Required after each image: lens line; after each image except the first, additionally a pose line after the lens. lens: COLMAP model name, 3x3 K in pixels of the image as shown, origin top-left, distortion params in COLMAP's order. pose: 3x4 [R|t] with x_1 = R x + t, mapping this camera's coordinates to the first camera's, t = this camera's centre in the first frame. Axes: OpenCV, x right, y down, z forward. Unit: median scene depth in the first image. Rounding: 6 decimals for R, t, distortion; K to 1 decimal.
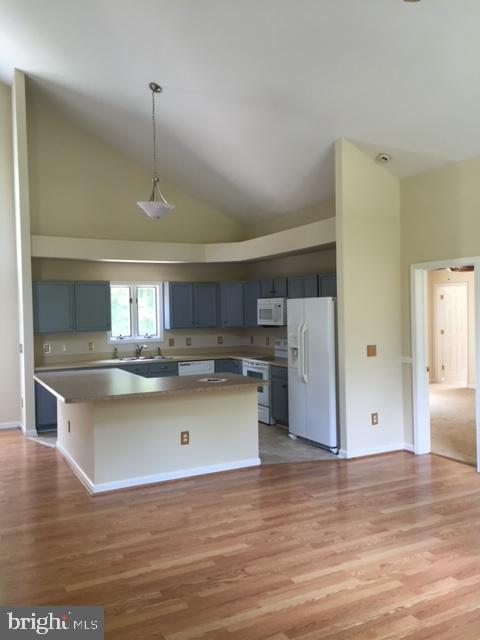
lens RADIAL K [[550.8, 0, 242.9], [0, 550.8, 320.6], [0, 0, 1]] dist [0.066668, -0.034934]
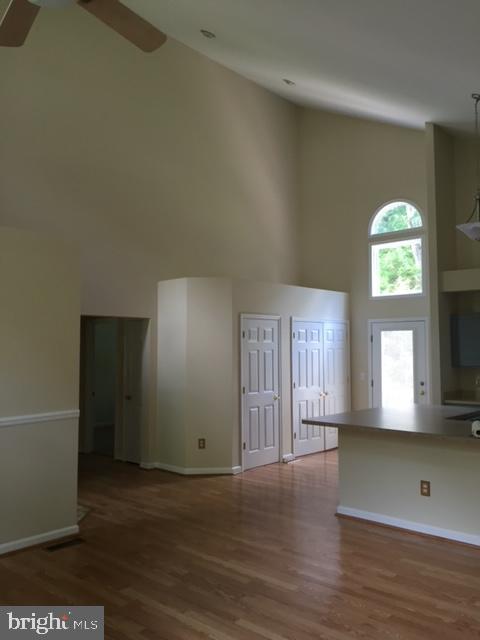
lens RADIAL K [[550.8, 0, 241.1], [0, 550.8, 320.2], [0, 0, 1]] dist [0.066668, -0.034934]
pose [[0.336320, -0.043238, -0.940755, 0.974759], [-0.014973, 0.998574, -0.051248, -0.011937], [0.941629, 0.031321, 0.335193, 0.612629]]
